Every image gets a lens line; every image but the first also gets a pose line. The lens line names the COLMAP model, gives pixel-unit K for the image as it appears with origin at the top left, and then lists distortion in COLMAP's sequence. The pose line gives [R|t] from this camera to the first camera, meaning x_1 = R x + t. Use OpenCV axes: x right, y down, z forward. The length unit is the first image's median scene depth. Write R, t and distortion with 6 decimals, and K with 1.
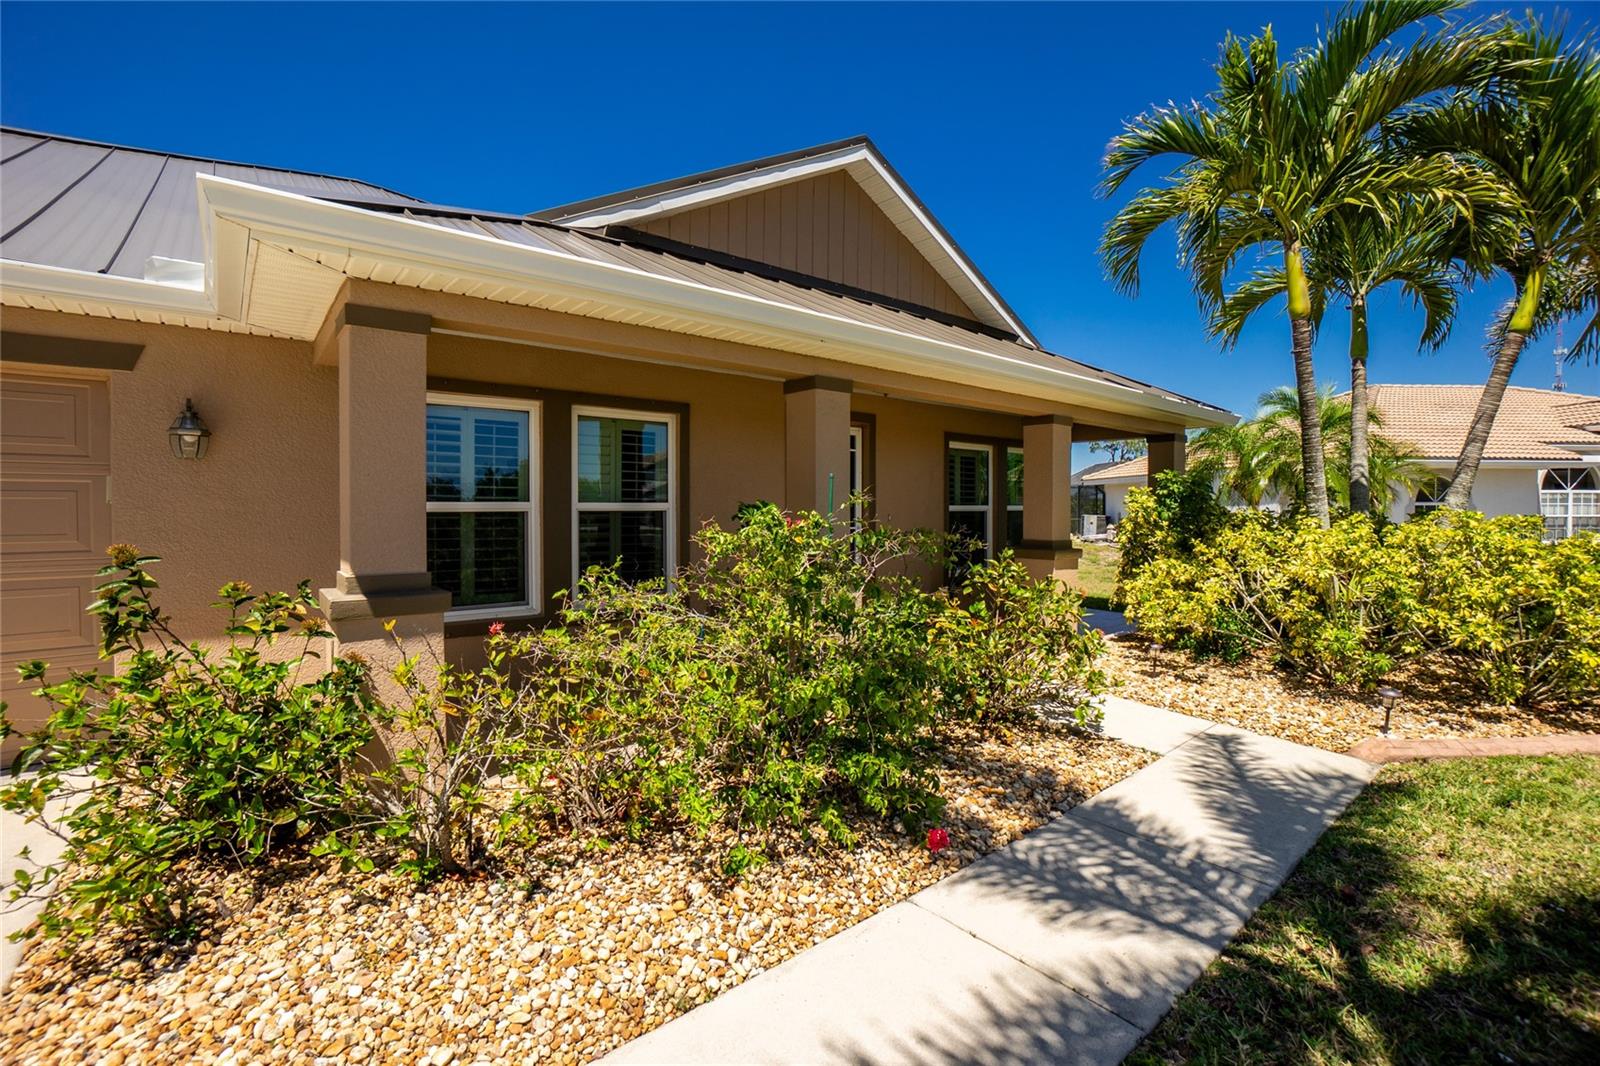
lens RADIAL K [[710.1, 0, 789.5], [0, 710.1, 524.0], [0, 0, 1]] dist [-0.032447, 0.008810]
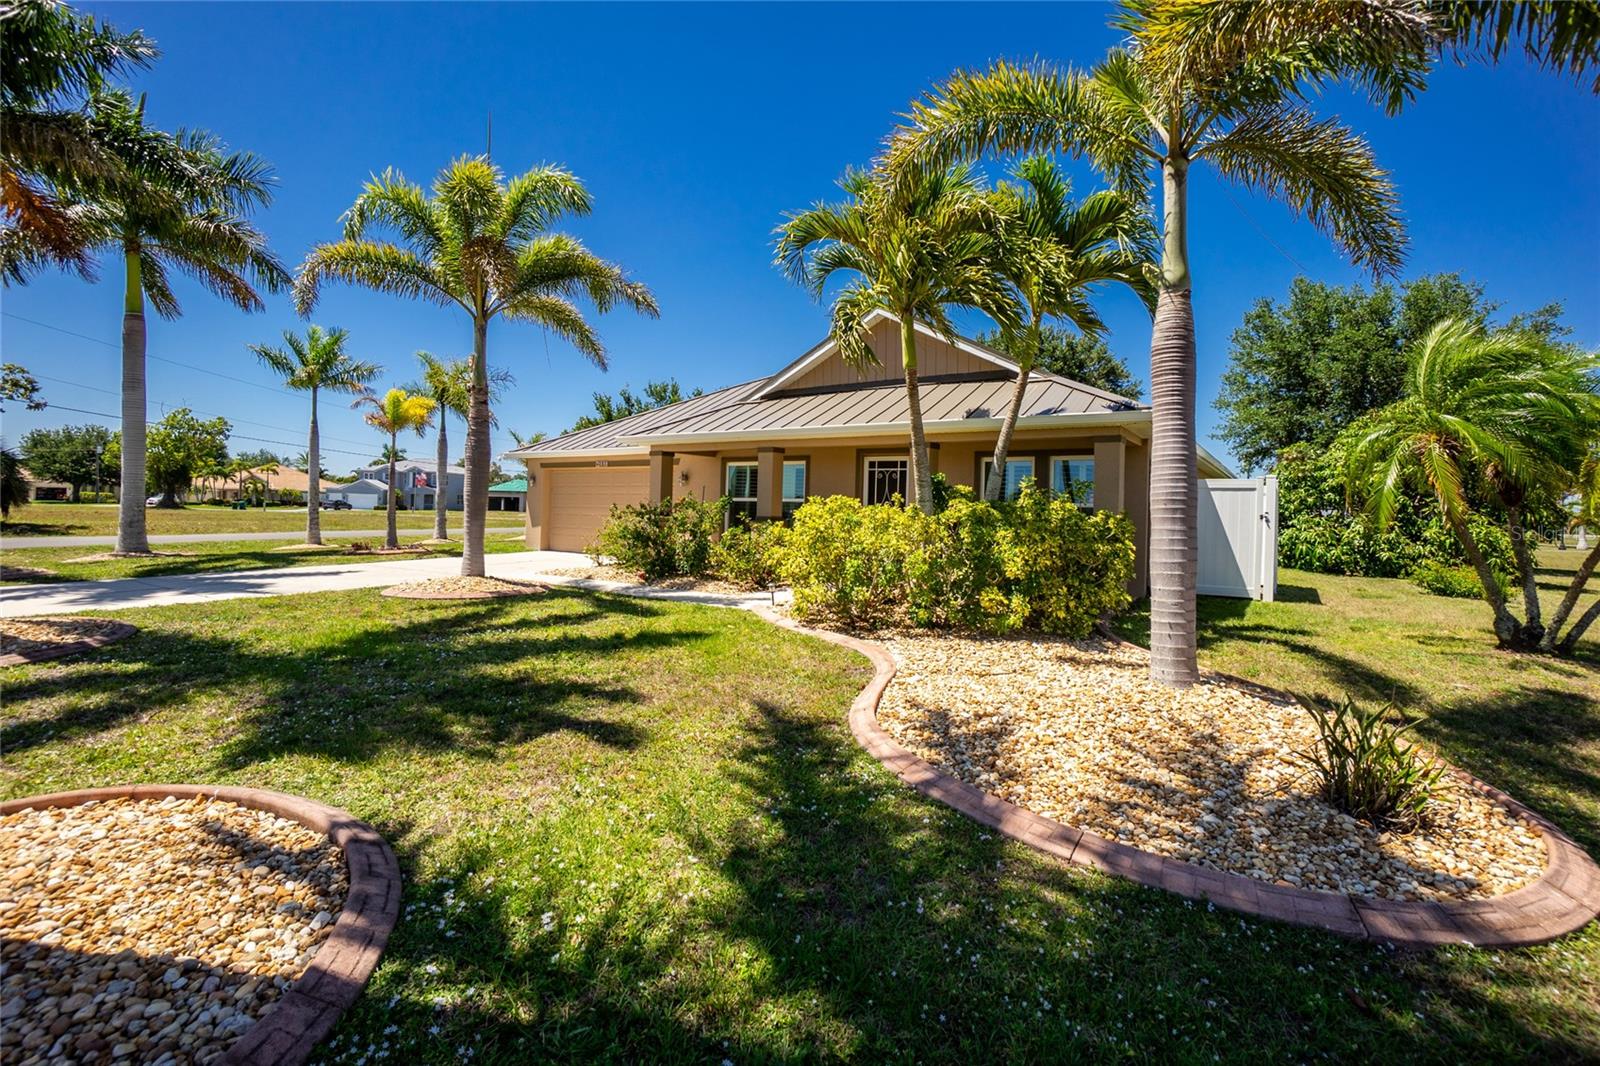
lens RADIAL K [[710.1, 0, 801.6], [0, 710.1, 522.8], [0, 0, 1]] dist [-0.032447, 0.008810]
pose [[0.284095, 0.021815, -0.958548, 2.102670], [-0.051334, 0.998653, 0.007514, 0.031919], [0.957421, 0.047072, 0.284833, 0.344734]]
